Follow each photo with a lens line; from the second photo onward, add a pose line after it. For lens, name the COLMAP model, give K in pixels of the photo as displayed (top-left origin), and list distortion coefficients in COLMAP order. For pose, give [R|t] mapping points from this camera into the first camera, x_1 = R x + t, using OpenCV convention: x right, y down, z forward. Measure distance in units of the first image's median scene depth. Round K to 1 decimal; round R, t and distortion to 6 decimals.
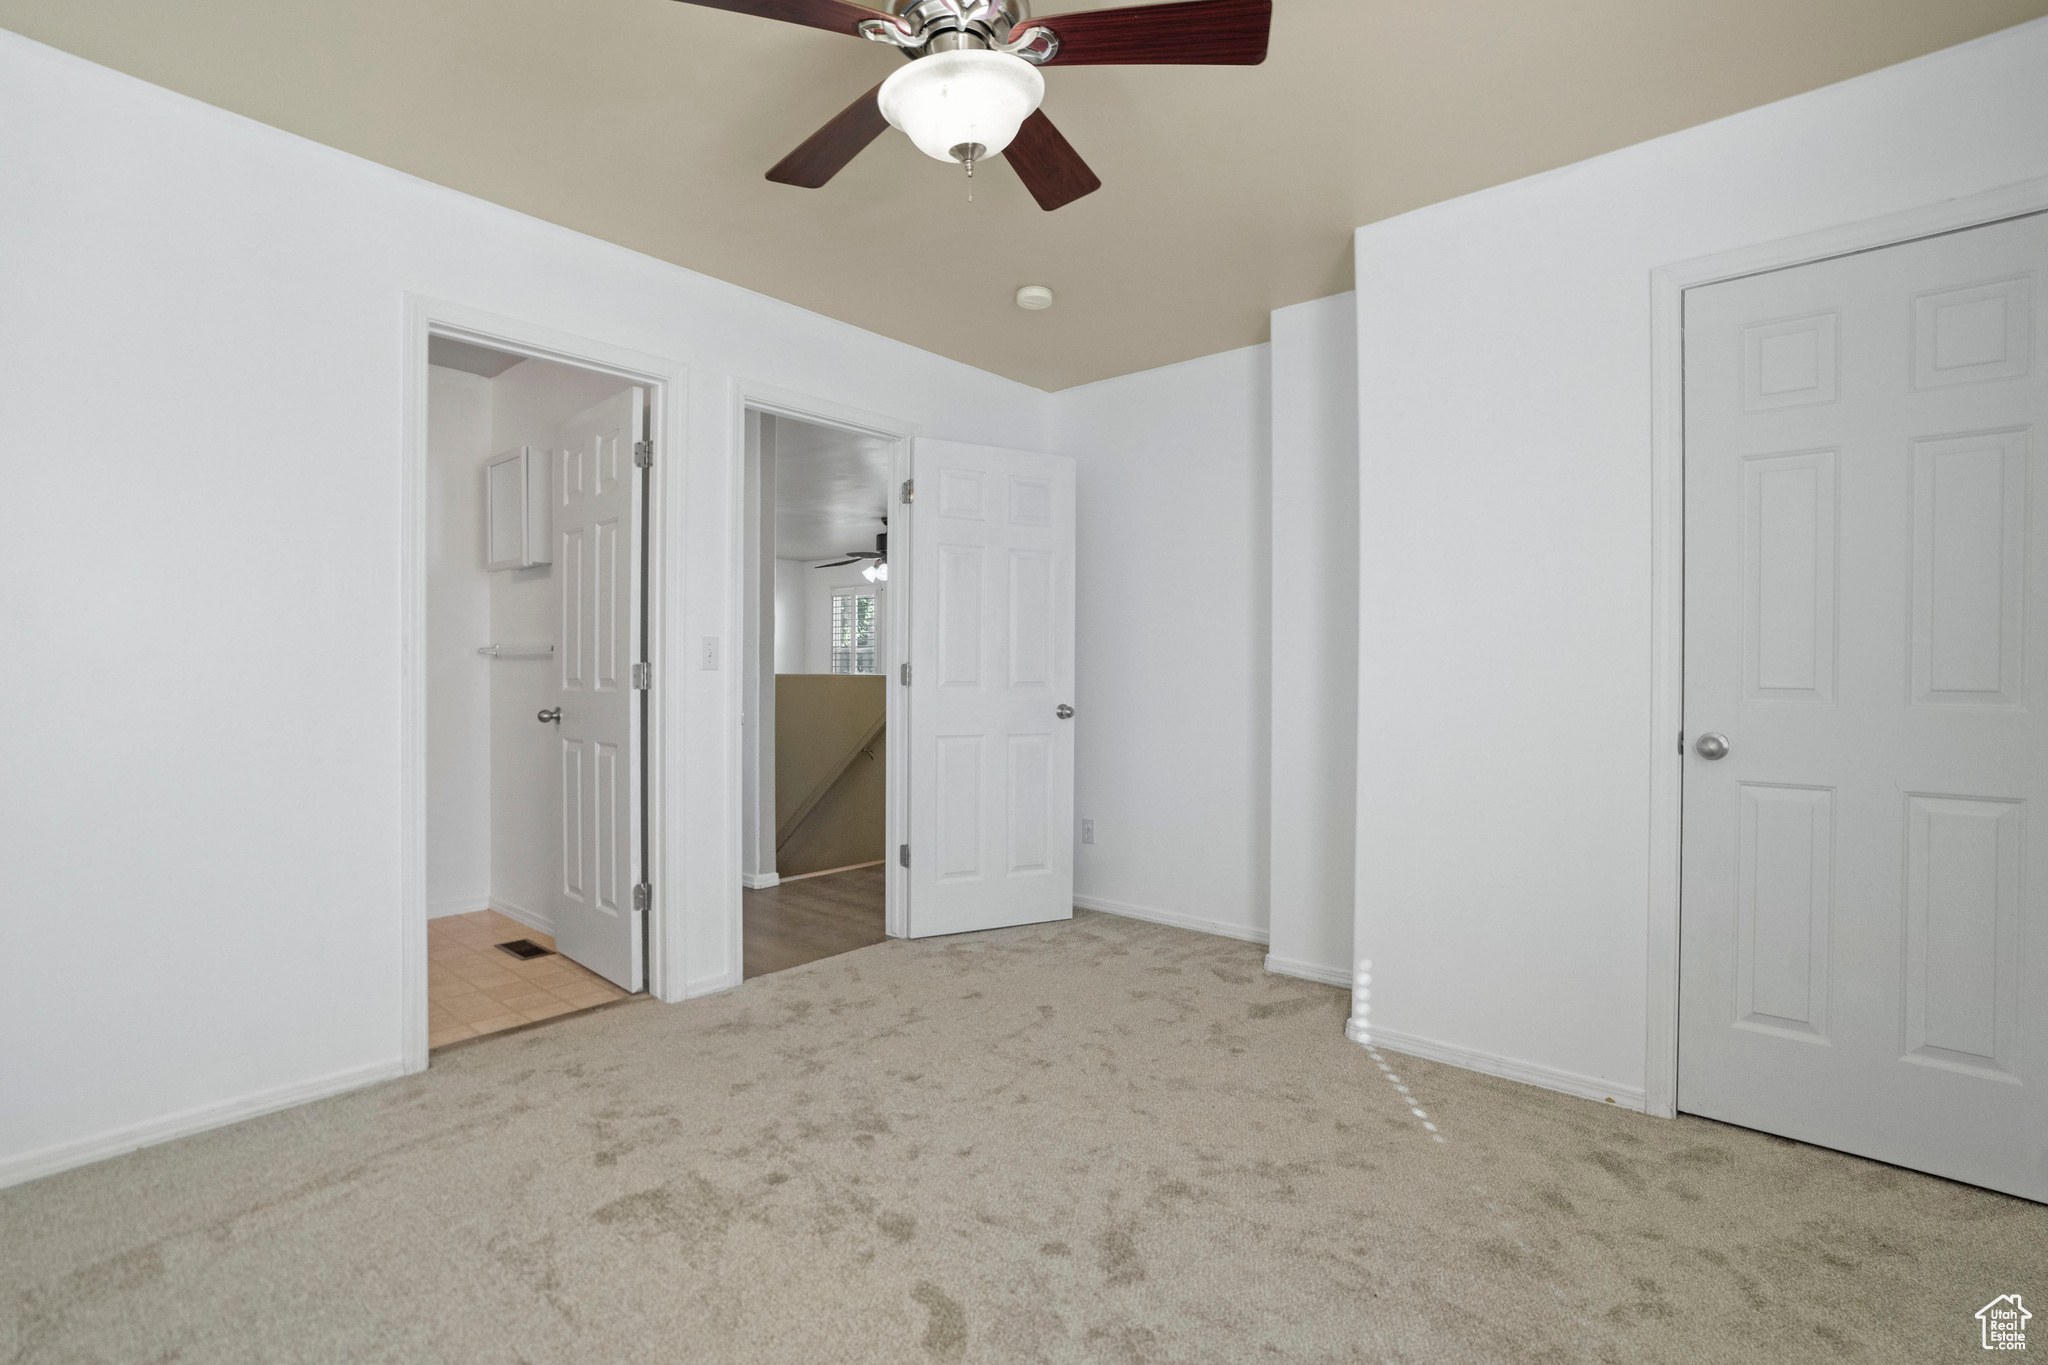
lens RADIAL K [[962.2, 0, 1024.0], [0, 962.2, 682.5], [0, 0, 1]] dist [0.002260, 0.000829]
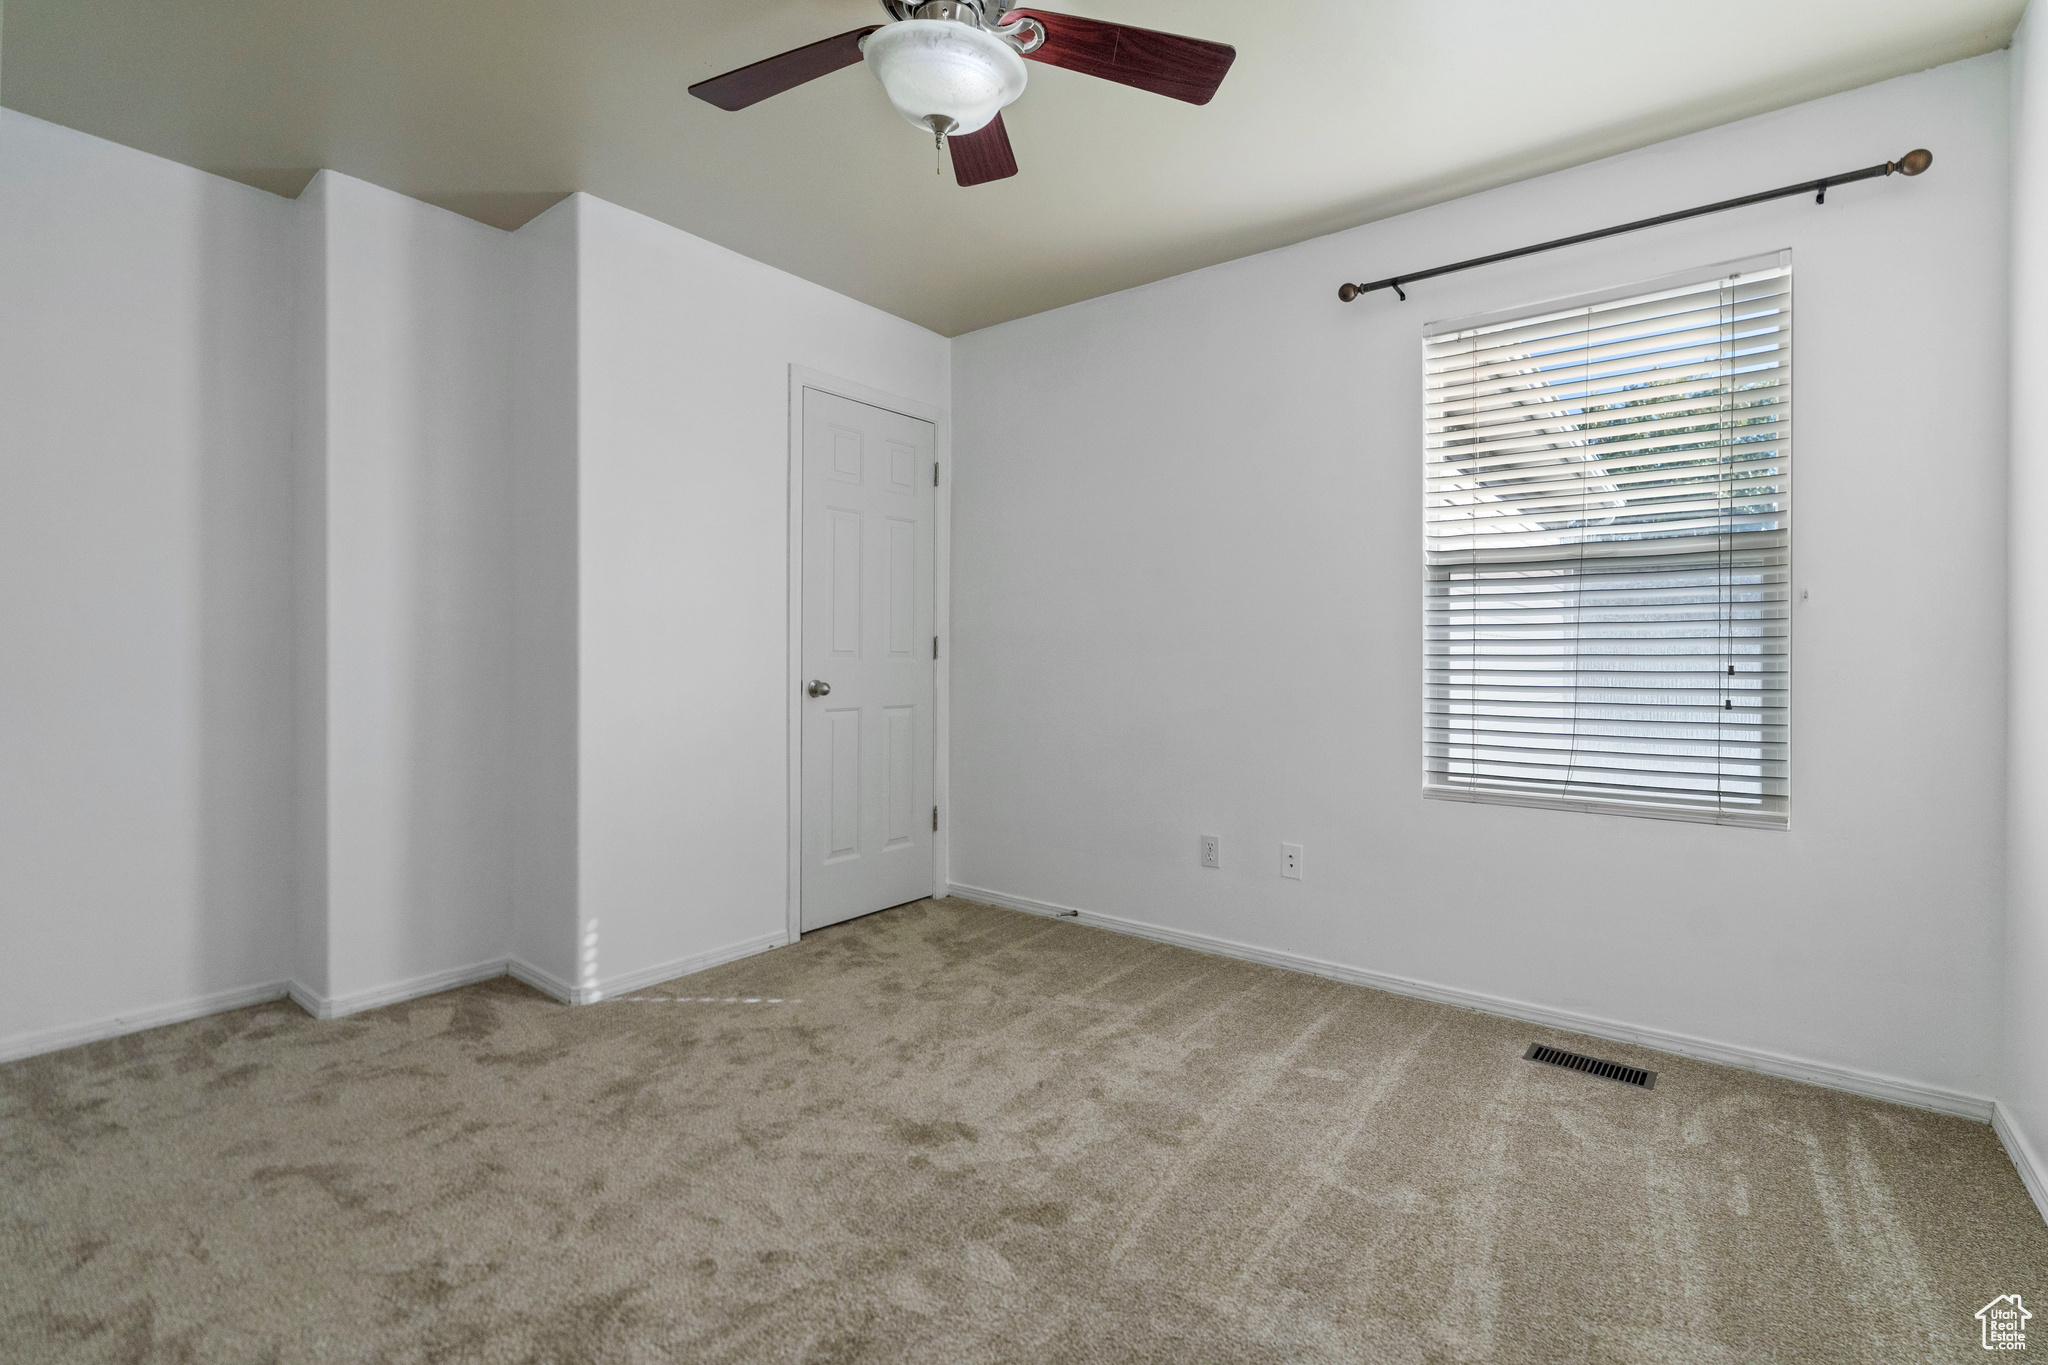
lens RADIAL K [[934.3, 0, 1028.3], [0, 934.3, 654.6], [0, 0, 1]] dist [0.000120, 0.000391]
pose [[-0.039246, 0.000125, 0.999230, -0.646985], [0.006846, 0.999977, 0.000144, 0.012161], [-0.999206, 0.006846, -0.039246, 0.580977]]
